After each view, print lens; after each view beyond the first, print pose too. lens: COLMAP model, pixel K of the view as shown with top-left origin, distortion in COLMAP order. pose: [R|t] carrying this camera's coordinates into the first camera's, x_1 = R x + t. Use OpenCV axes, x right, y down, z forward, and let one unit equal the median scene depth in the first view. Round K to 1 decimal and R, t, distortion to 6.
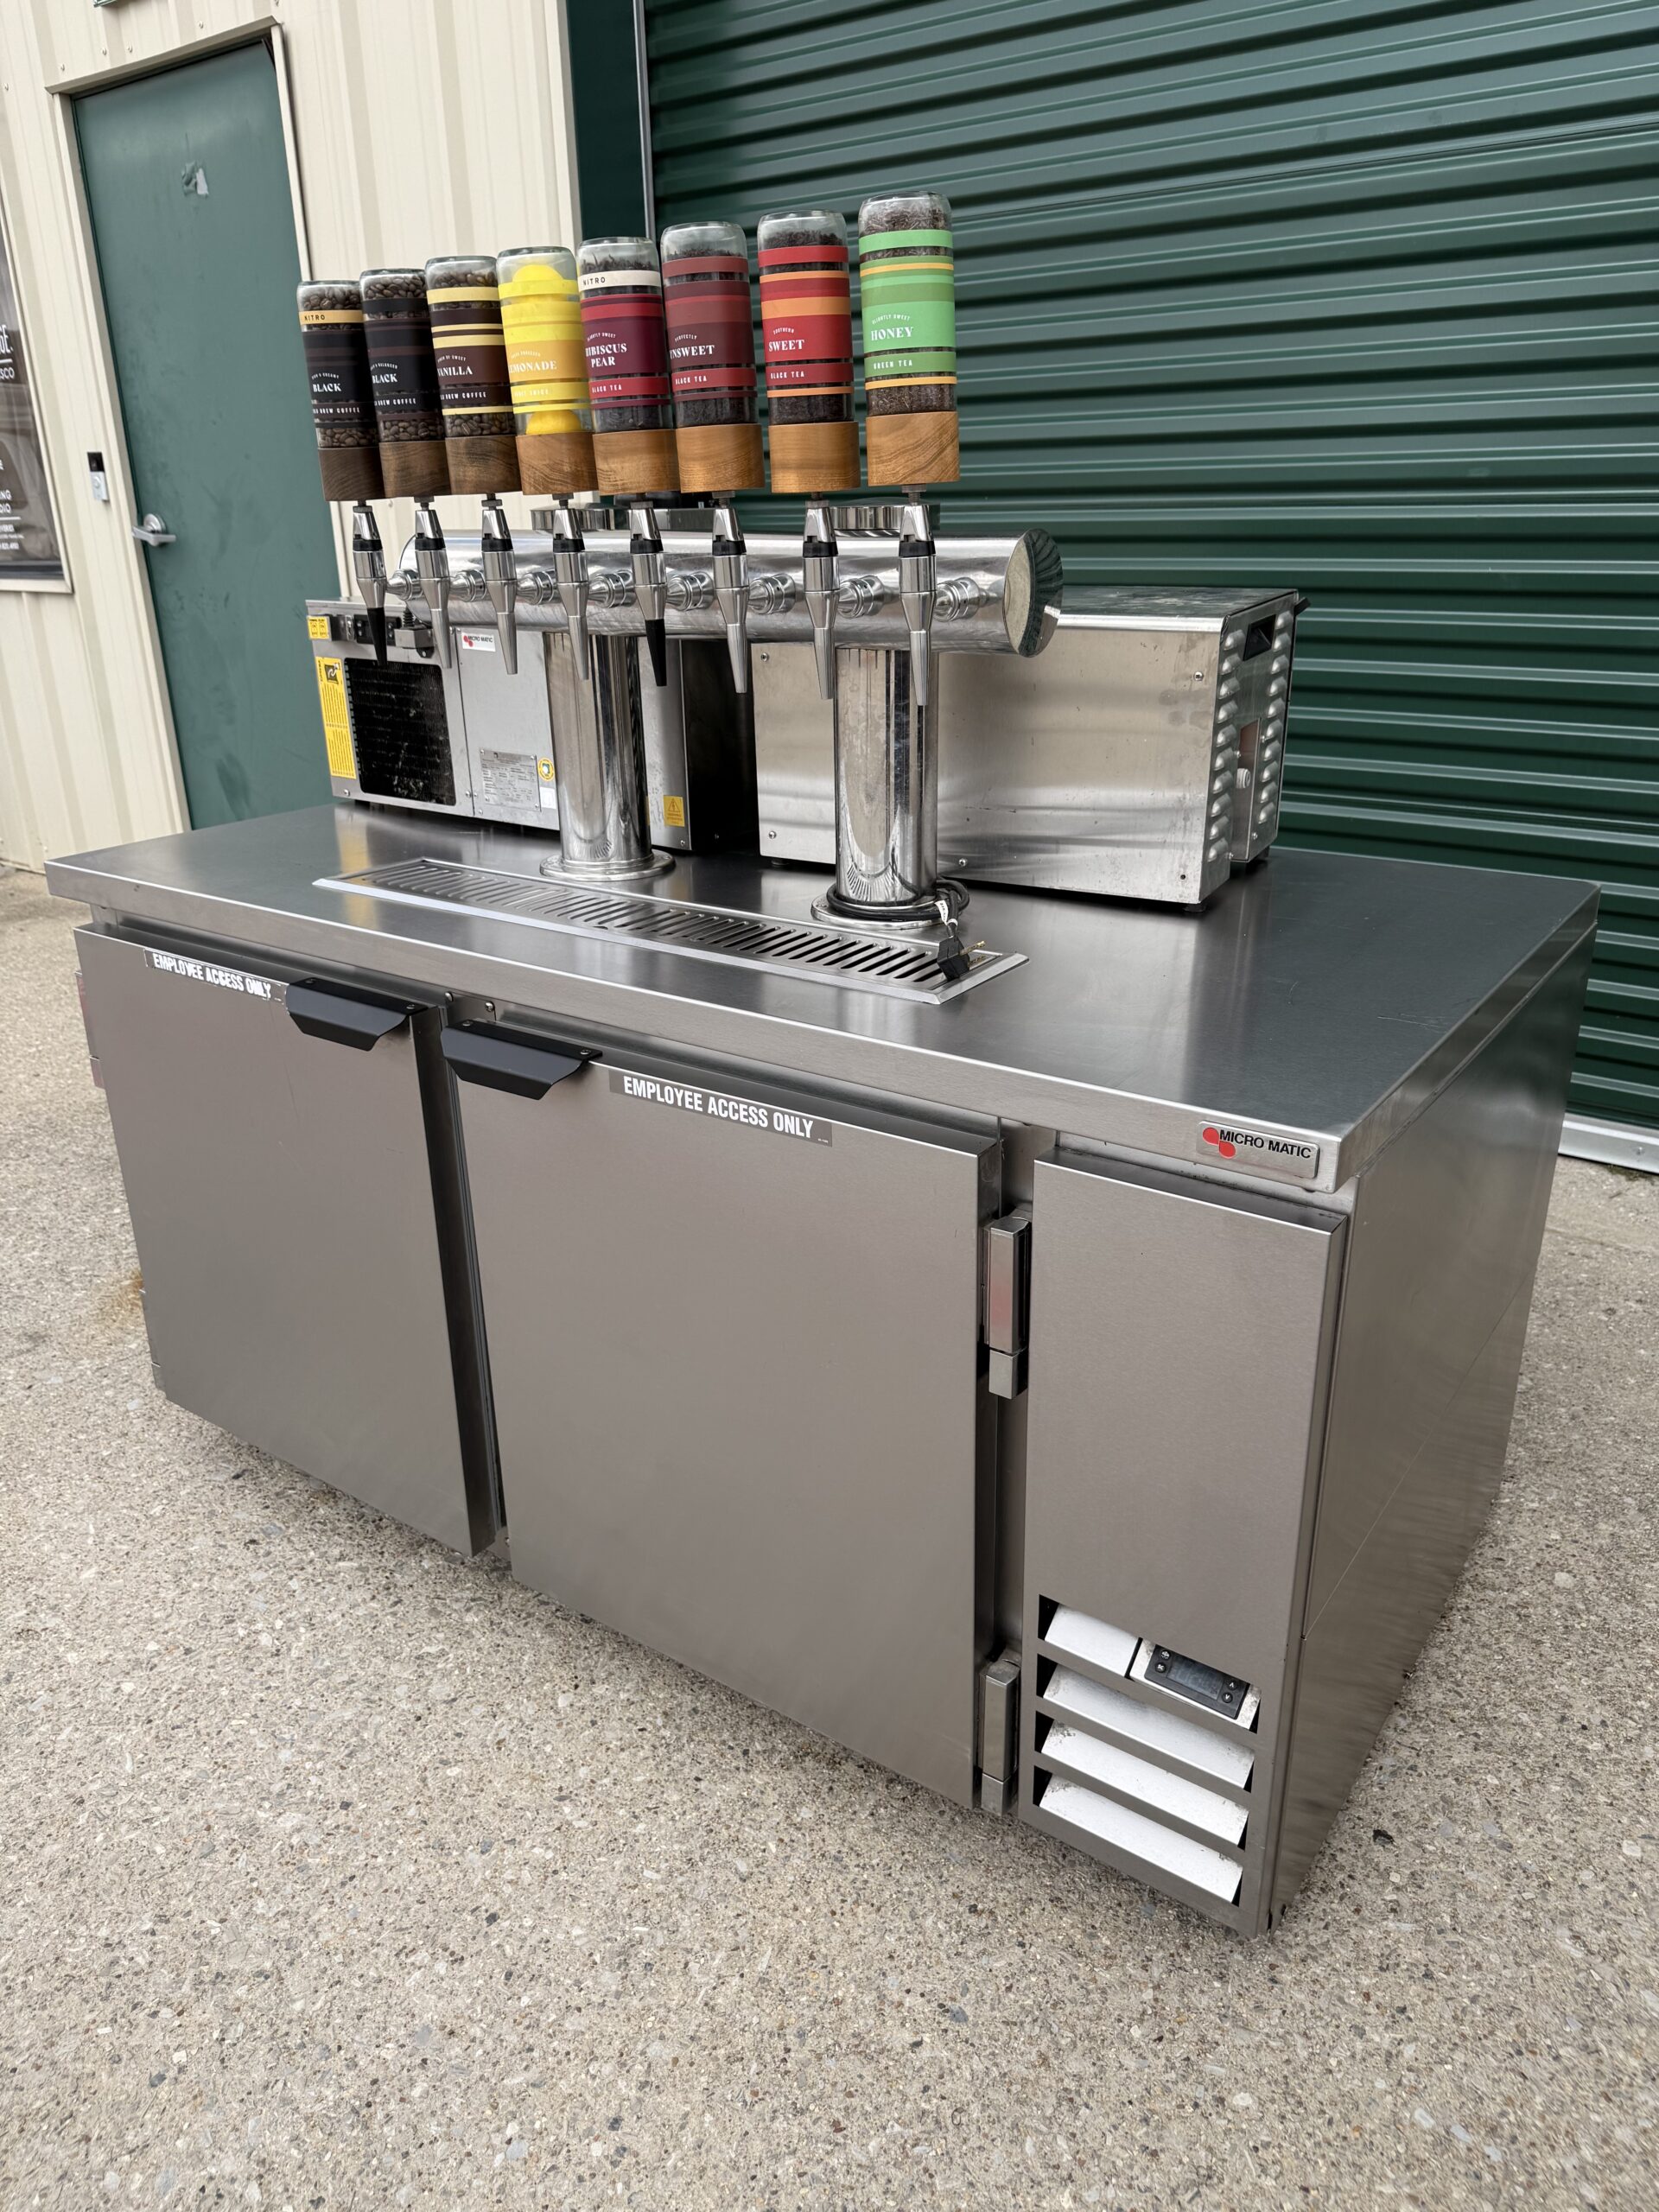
lens RADIAL K [[1583.2, 0, 829.5], [0, 1583.2, 1106.0], [0, 0, 1]] dist [-0.006354, -0.000699]
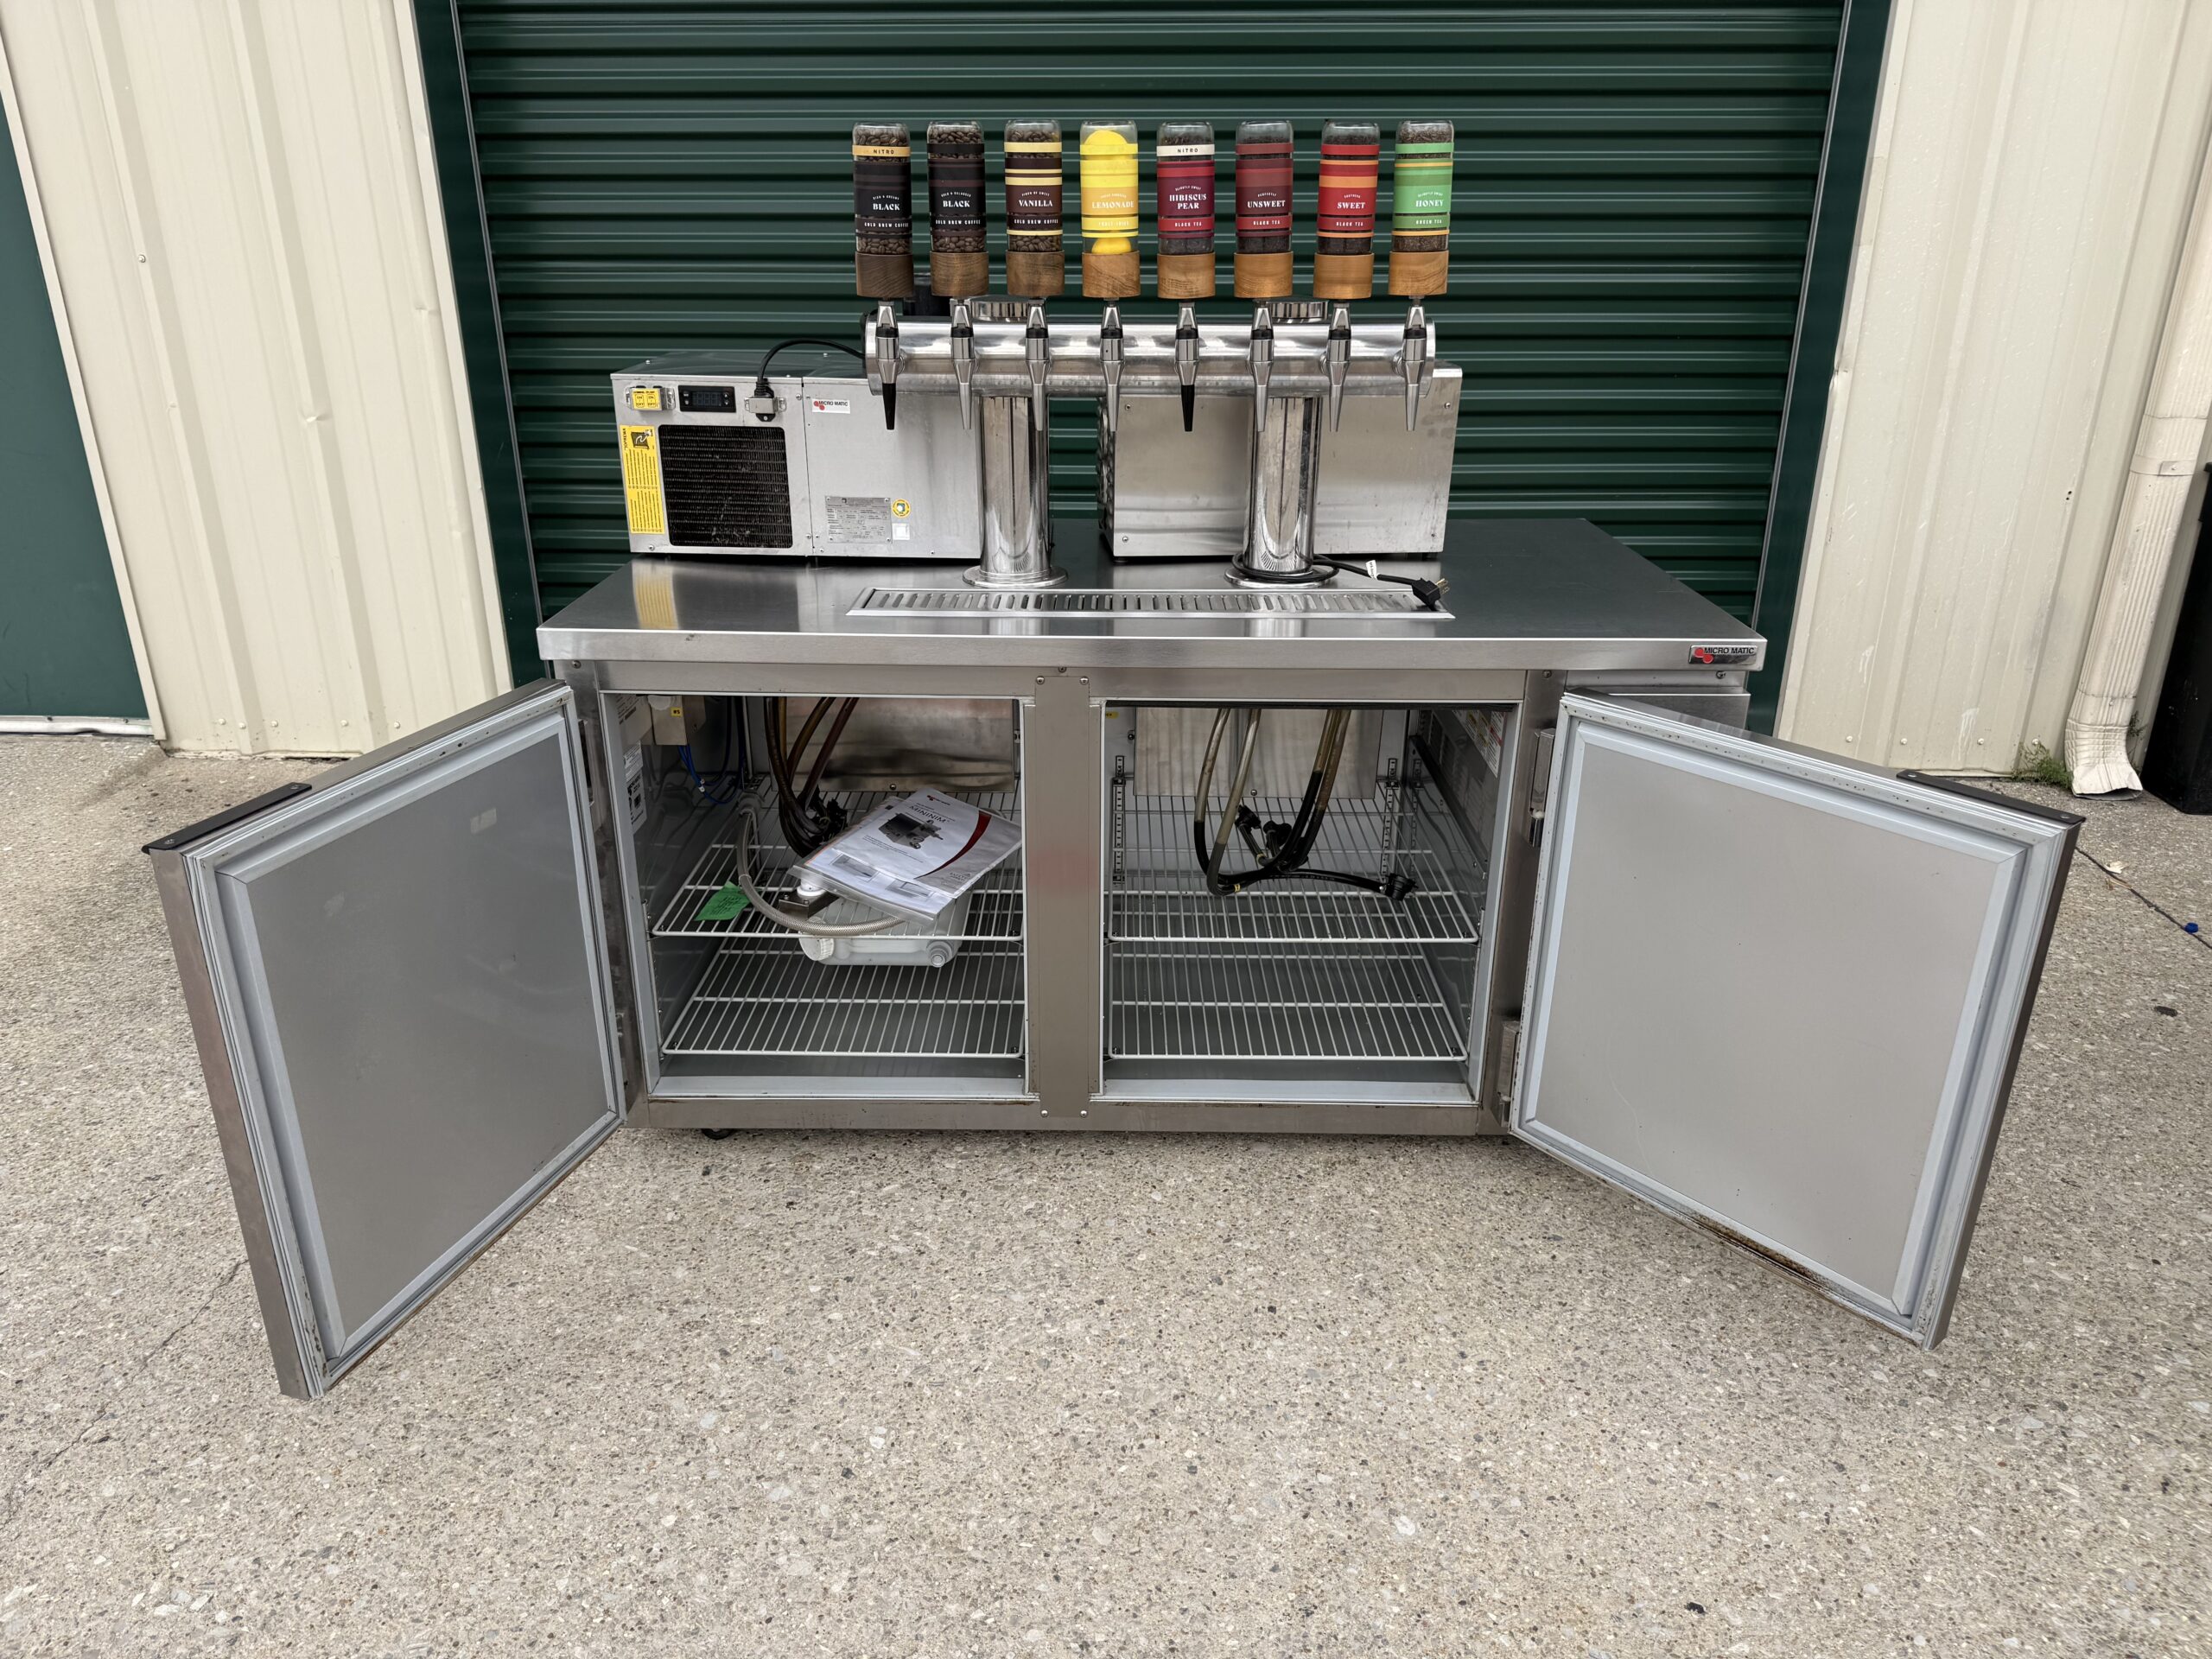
lens RADIAL K [[1547.8, 0, 1121.5], [0, 1547.8, 827.6], [0, 0, 1]] dist [0.032318, -0.006206]
pose [[0.816260, -0.193379, 0.544357, -0.959355], [0.191732, 0.979581, 0.060489, -0.014513], [-0.544939, 0.054996, 0.836670, -0.103105]]
